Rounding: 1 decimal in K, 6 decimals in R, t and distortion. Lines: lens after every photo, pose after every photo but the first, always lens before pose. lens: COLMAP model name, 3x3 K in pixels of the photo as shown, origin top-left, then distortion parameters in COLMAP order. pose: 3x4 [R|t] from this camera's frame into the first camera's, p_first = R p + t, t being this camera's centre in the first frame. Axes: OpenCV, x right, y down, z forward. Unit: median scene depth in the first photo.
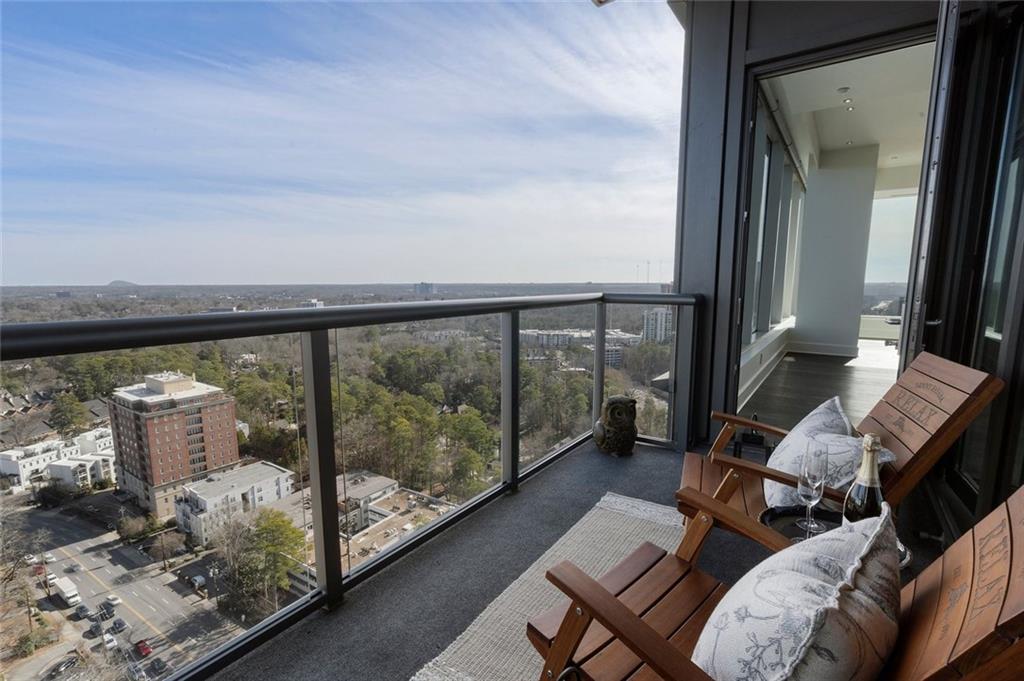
lens RADIAL K [[473.0, 0, 502.2], [0, 473.0, 345.4], [0, 0, 1]] dist [-0.002965, 0.001394]
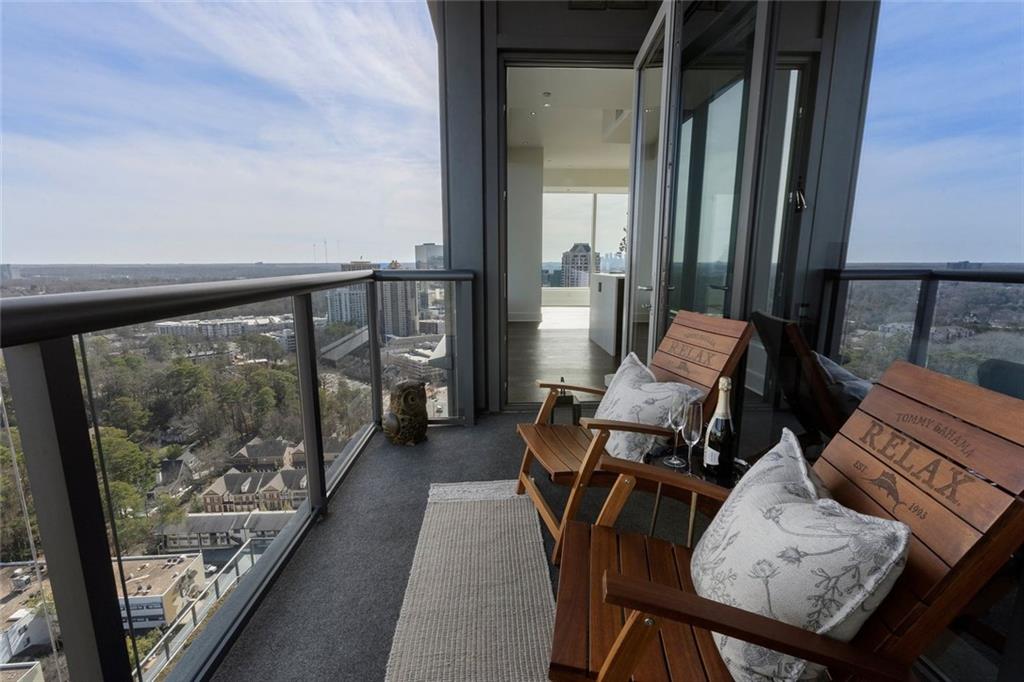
lens RADIAL K [[473.0, 0, 510.3], [0, 473.0, 349.4], [0, 0, 1]] dist [-0.002965, 0.001394]
pose [[0.787517, -0.112370, 0.605963, -0.194997], [0.082465, 0.993608, 0.077082, -0.013159], [-0.610751, -0.010732, 0.791750, 0.172929]]
